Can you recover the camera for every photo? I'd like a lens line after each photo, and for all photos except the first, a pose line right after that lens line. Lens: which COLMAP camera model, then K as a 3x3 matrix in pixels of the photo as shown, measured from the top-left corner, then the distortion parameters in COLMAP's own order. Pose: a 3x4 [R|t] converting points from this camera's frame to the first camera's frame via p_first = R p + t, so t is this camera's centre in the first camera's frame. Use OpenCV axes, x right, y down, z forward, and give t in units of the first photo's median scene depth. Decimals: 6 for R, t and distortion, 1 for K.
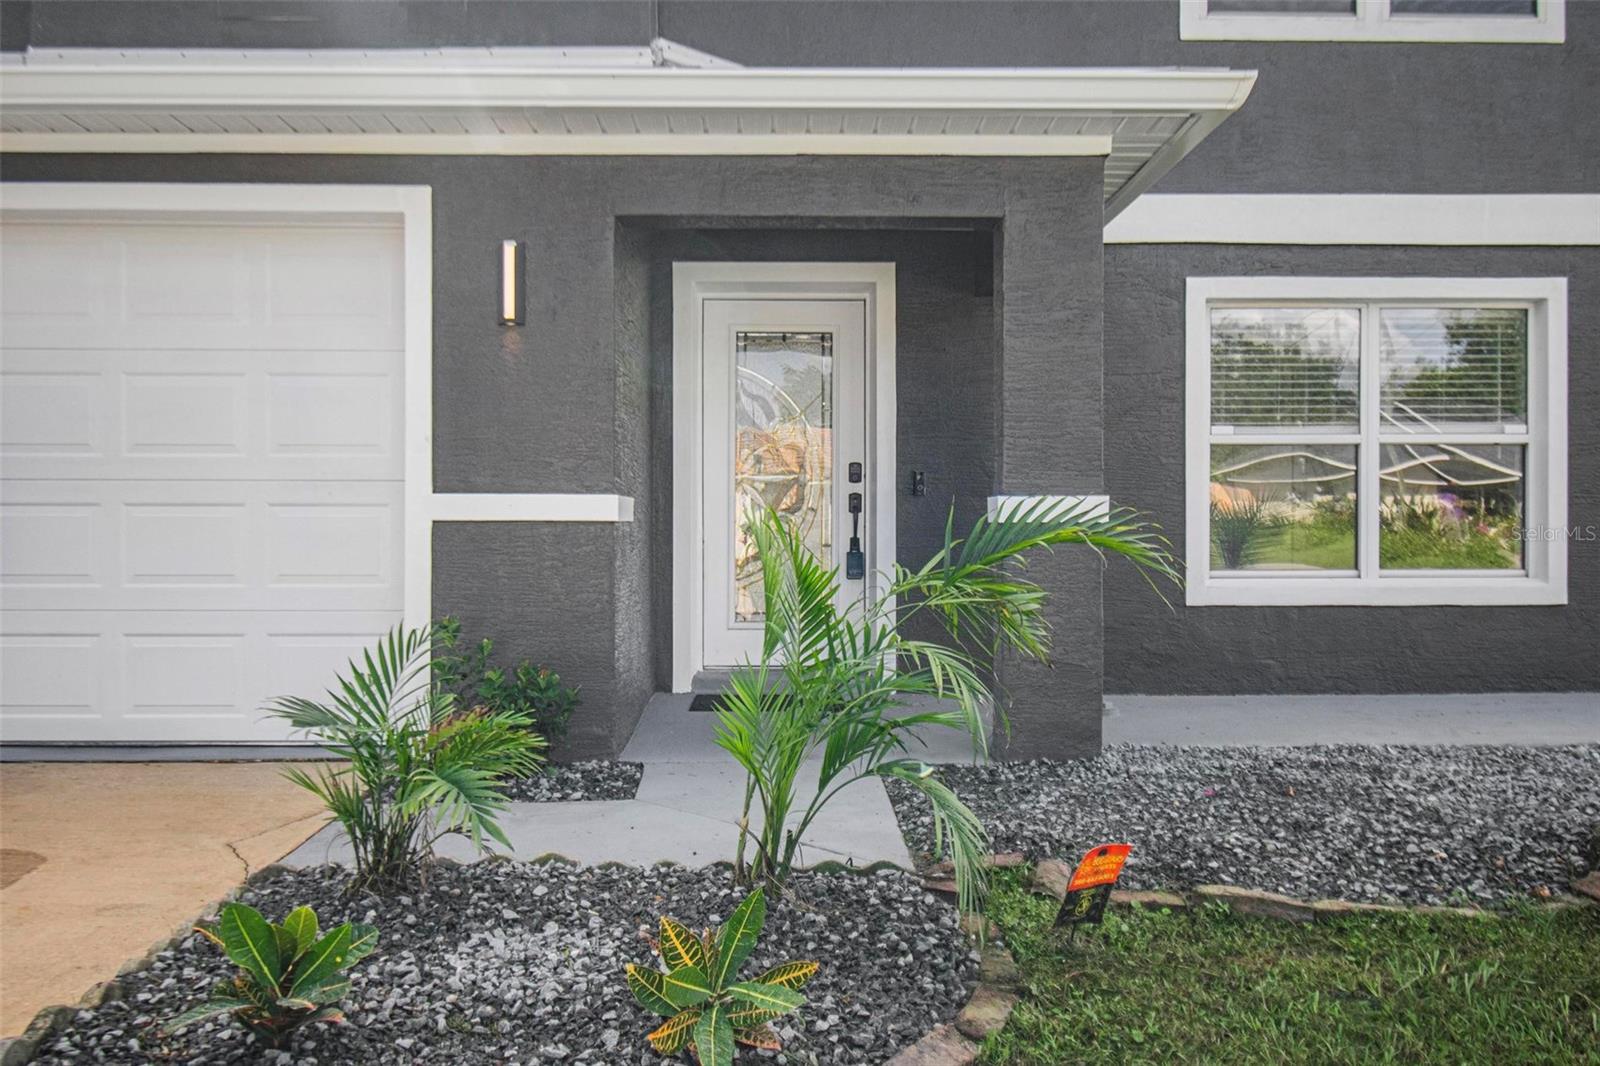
lens RADIAL K [[1335.2, 0, 800.0], [0, 1335.2, 533.0], [0, 0, 1]] dist [-0.006411, -0.015160]
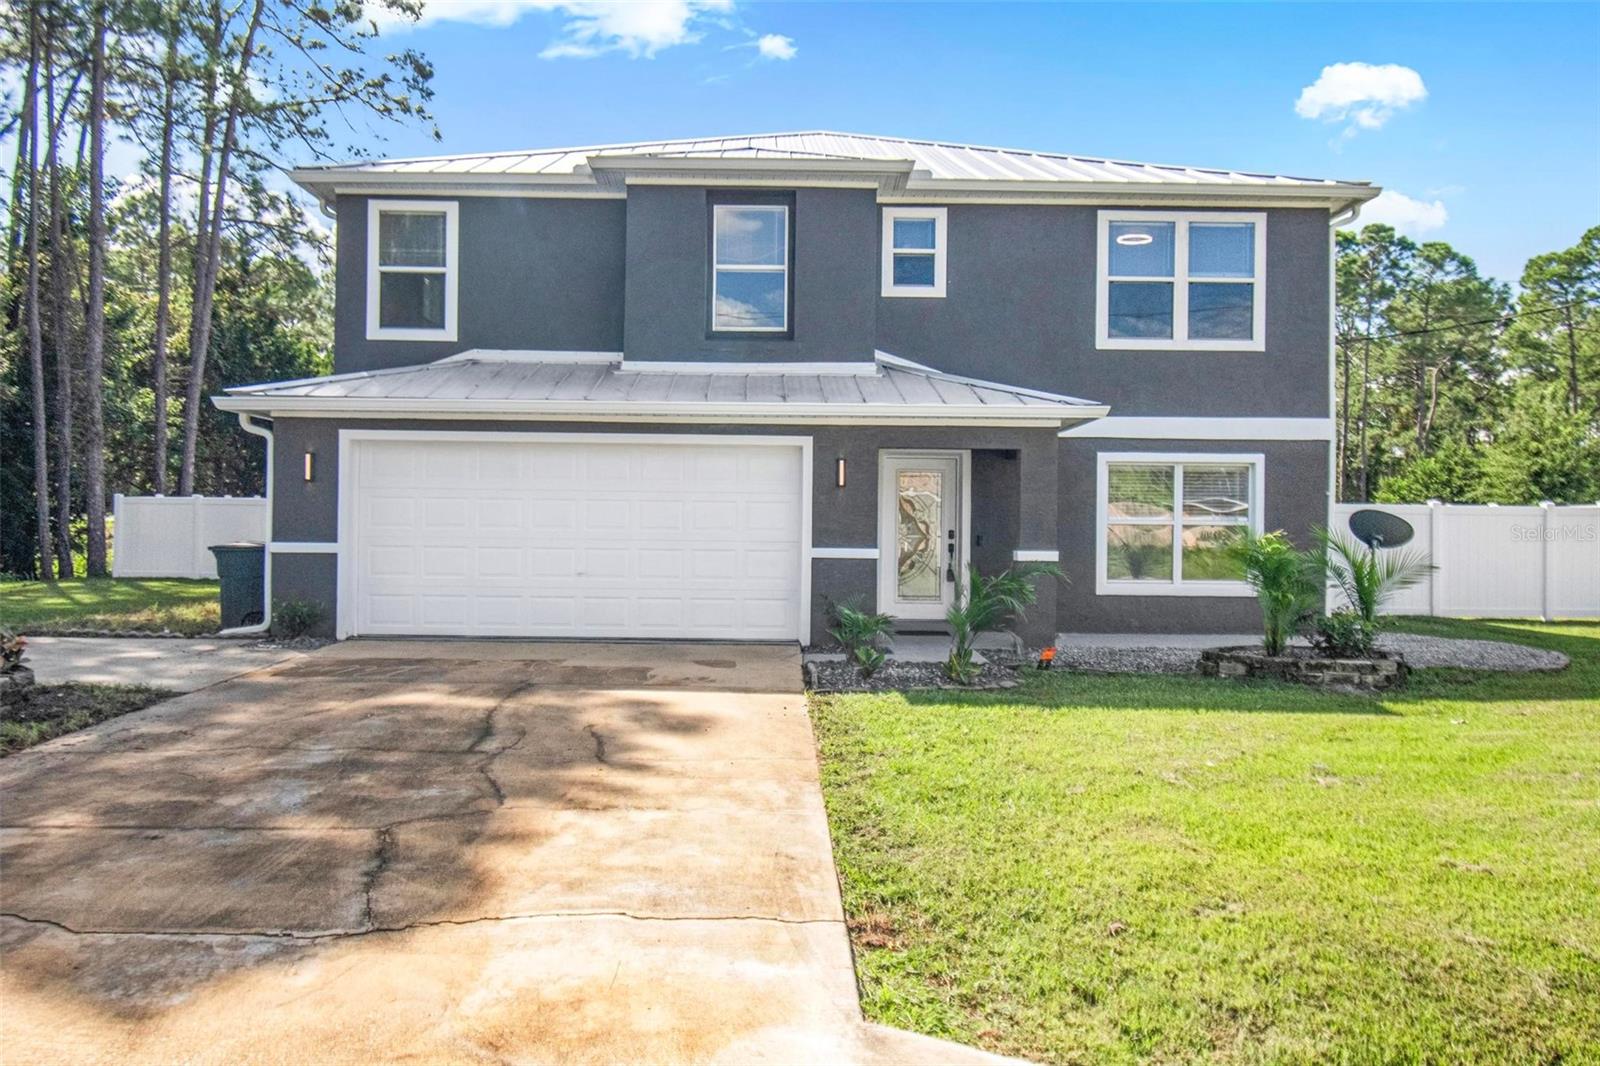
lens RADIAL K [[1210.9, 0, 800.0], [0, 1210.9, 533.0], [0, 0, 1]] dist [-0.000806, 0.001522]
pose [[0.999881, 0.013976, -0.006558, -0.280684], [-0.014008, 0.999890, -0.004828, -0.047113], [0.006490, 0.004919, 0.999967, -1.478602]]
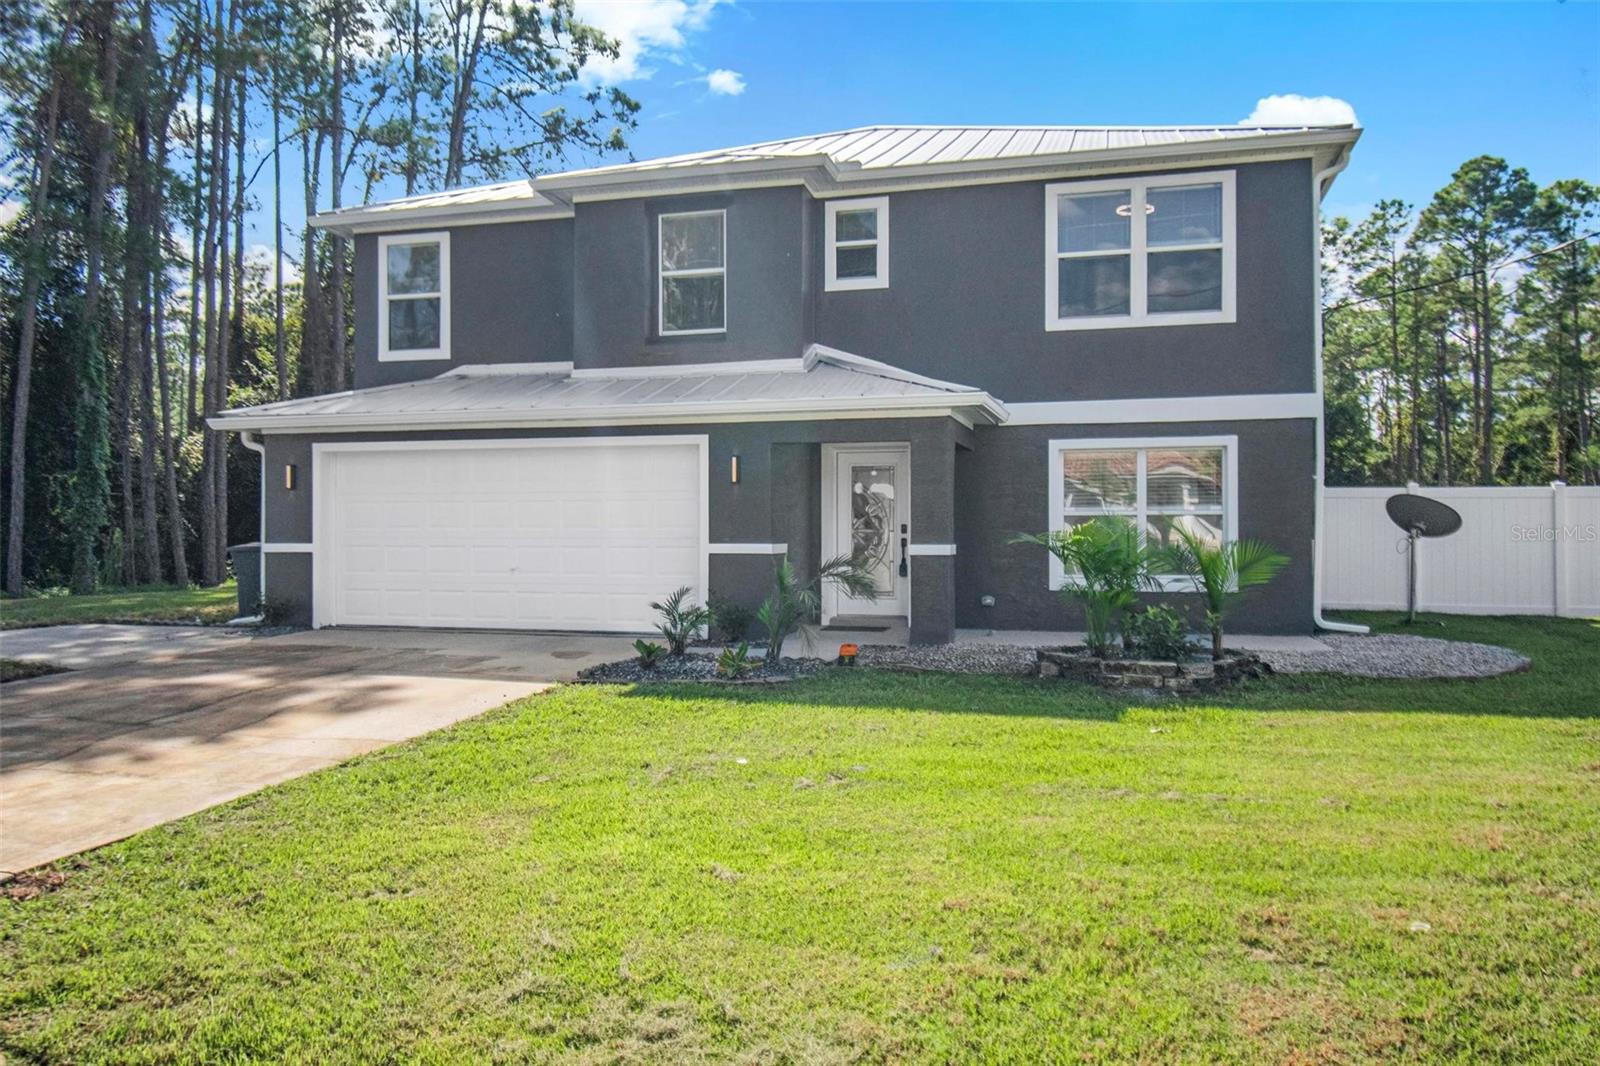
lens RADIAL K [[1200.0, 0, 800.0], [0, 1200.0, 533.0], [0, 0, 1]] dist [-0.002096, -0.000296]
pose [[0.957569, 0.001925, -0.288198, 0.629901], [-0.002004, 0.999998, 0.000022, -0.051683], [0.288197, 0.000557, 0.957571, -1.350041]]
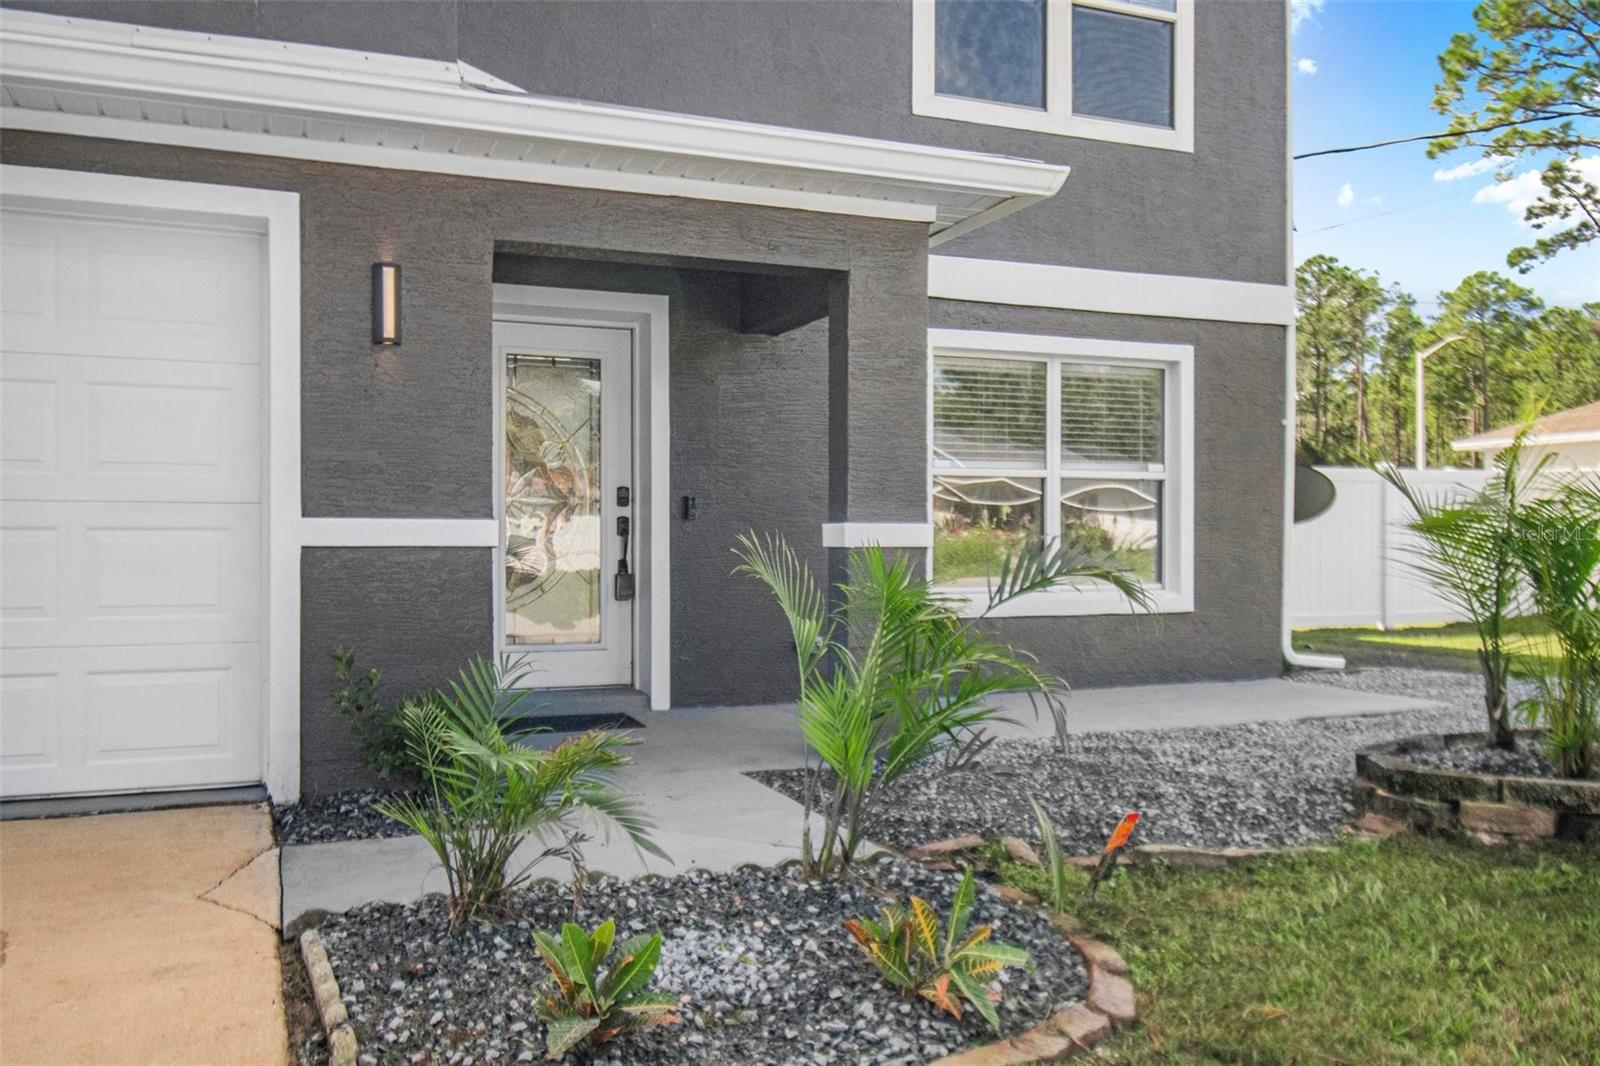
lens RADIAL K [[1343.8, 0, 812.5], [0, 1343.8, 552.5], [0, 0, 1]] dist [-0.010970, -0.006280]
pose [[0.925668, -0.002654, 0.378328, -0.296253], [0.001801, 0.999995, 0.002609, -0.006397], [-0.378333, -0.001733, 0.925668, -0.019052]]
